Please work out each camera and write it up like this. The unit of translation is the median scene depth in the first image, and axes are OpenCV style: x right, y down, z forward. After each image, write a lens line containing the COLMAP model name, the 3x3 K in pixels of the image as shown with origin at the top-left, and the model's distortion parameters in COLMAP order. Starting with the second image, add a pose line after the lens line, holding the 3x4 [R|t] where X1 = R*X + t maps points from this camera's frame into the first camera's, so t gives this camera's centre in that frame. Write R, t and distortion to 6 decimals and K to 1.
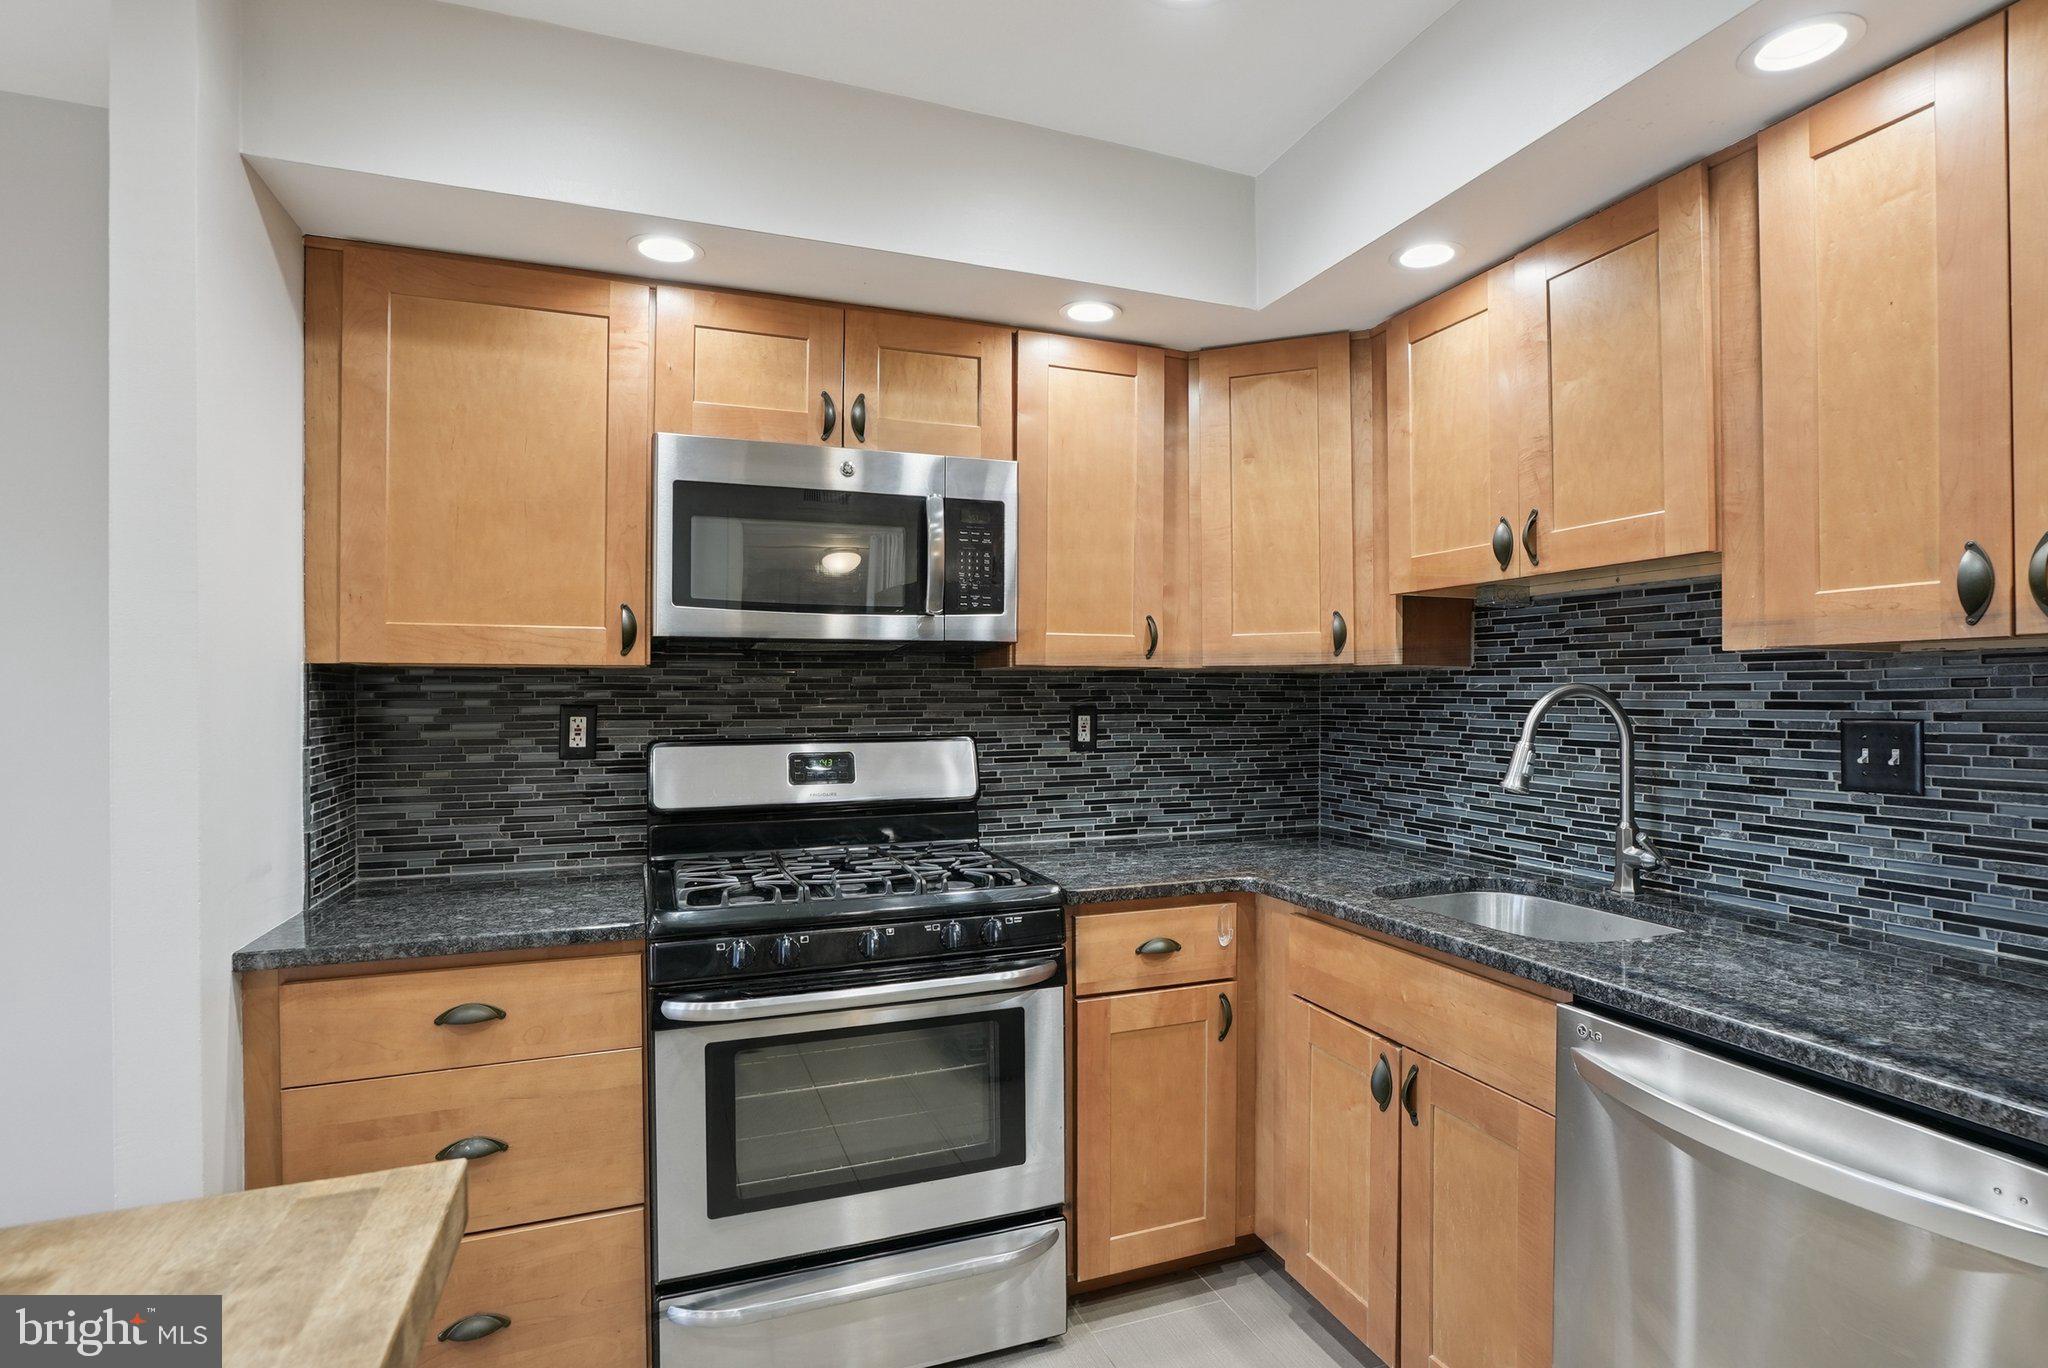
lens RADIAL K [[1034.1, 0, 1024.0], [0, 1034.1, 684.0], [0, 0, 1]] dist [-0.049678, 0.039480]
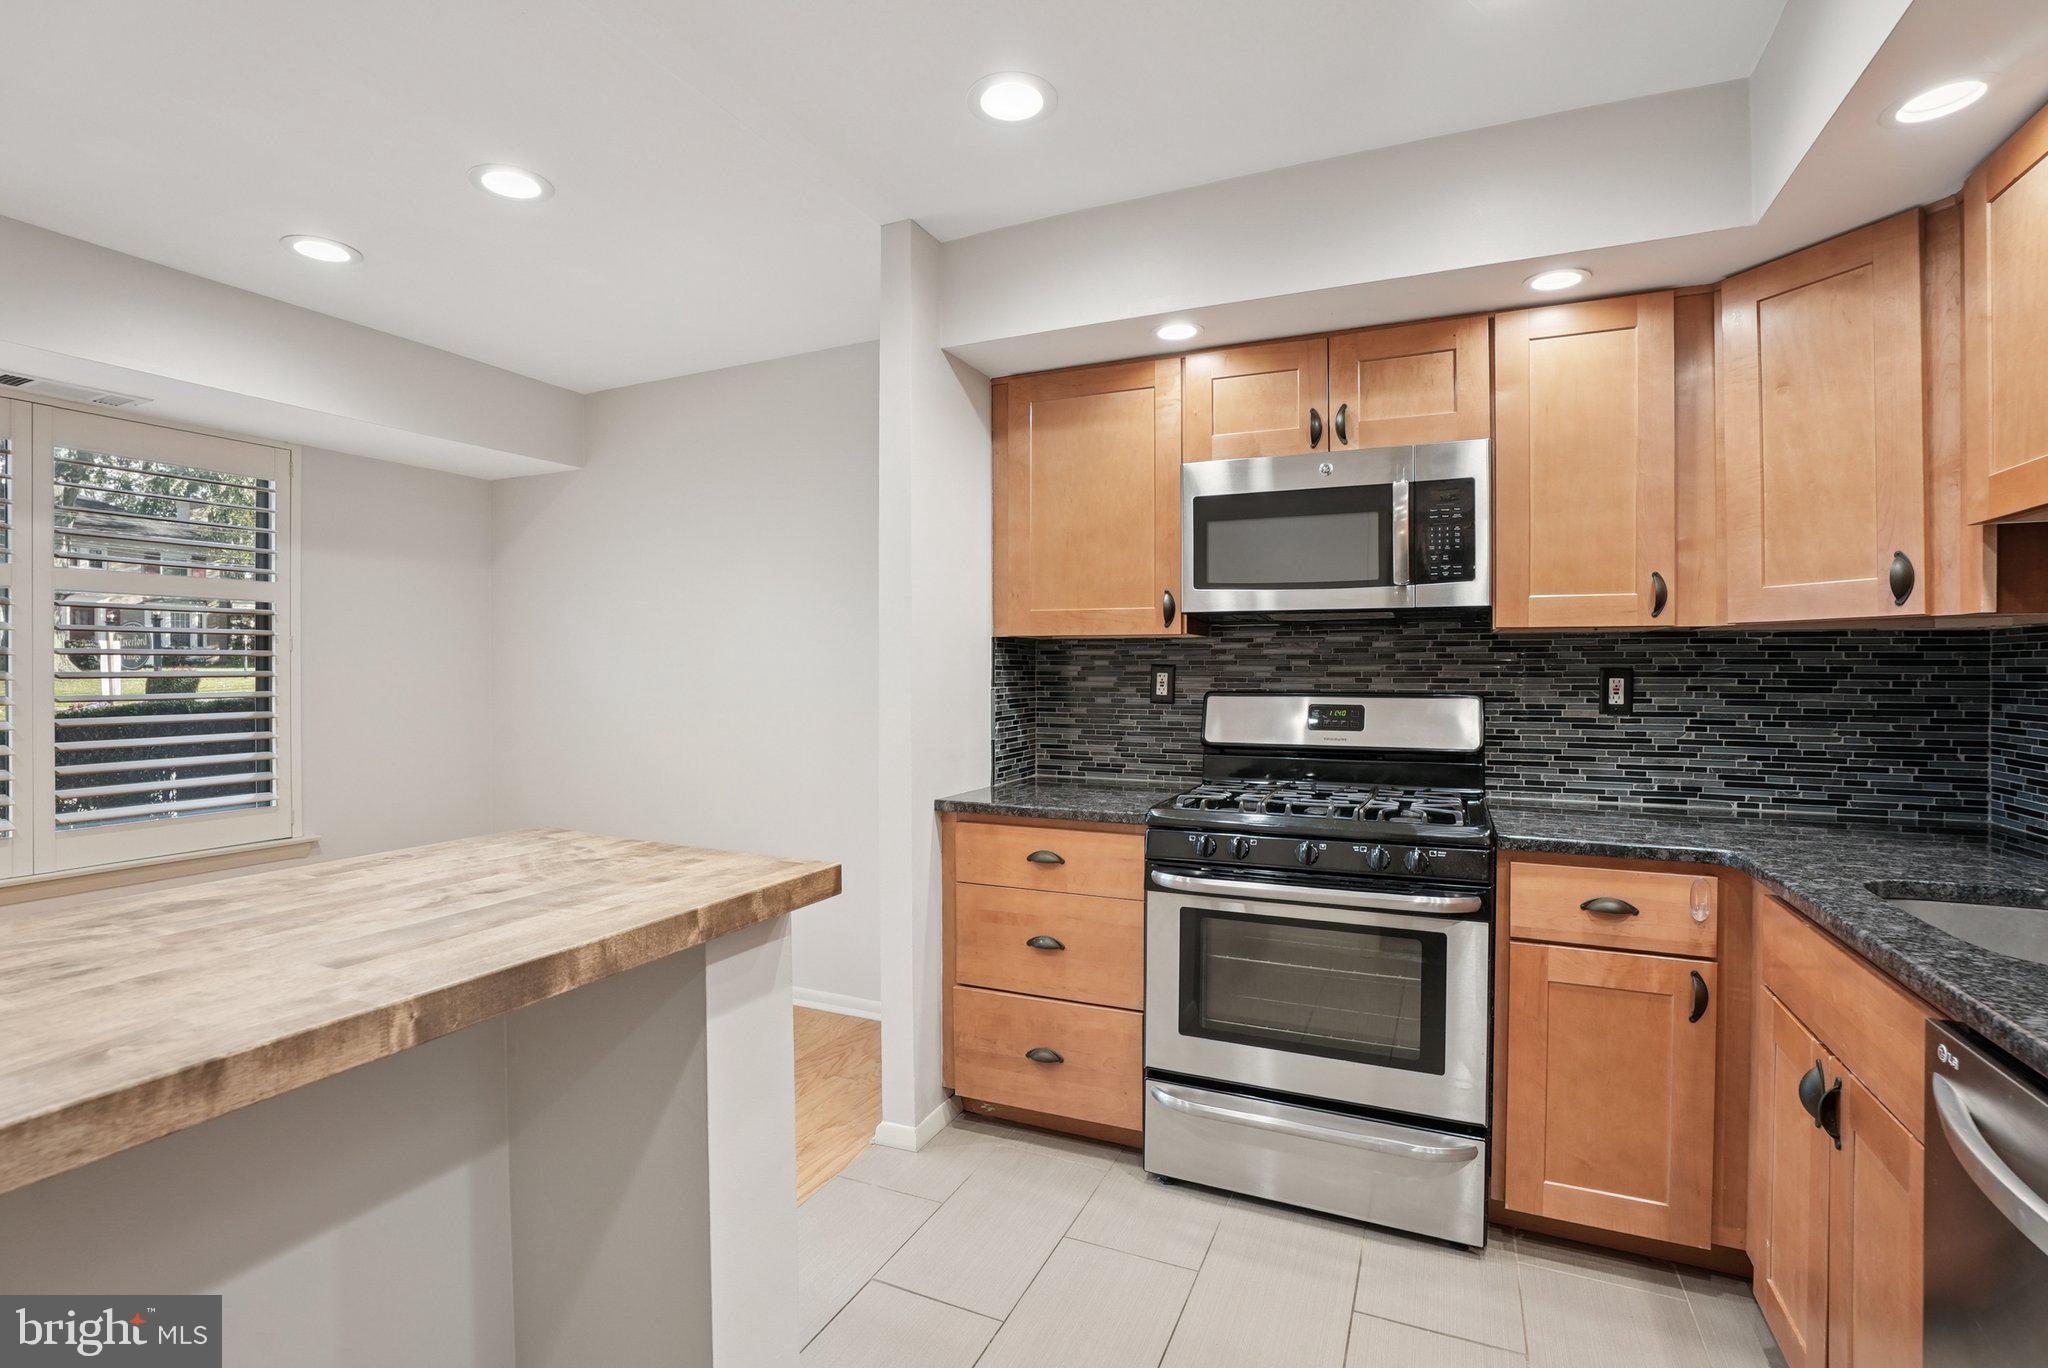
lens RADIAL K [[932.4, 0, 1028.8], [0, 932.4, 661.0], [0, 0, 1]] dist [-0.028583, 0.023521]
pose [[0.706395, -0.001842, -0.707816, 0.343749], [0.001608, 0.999998, -0.000997, 0.017173], [0.707816, -0.000434, 0.706397, -0.022486]]
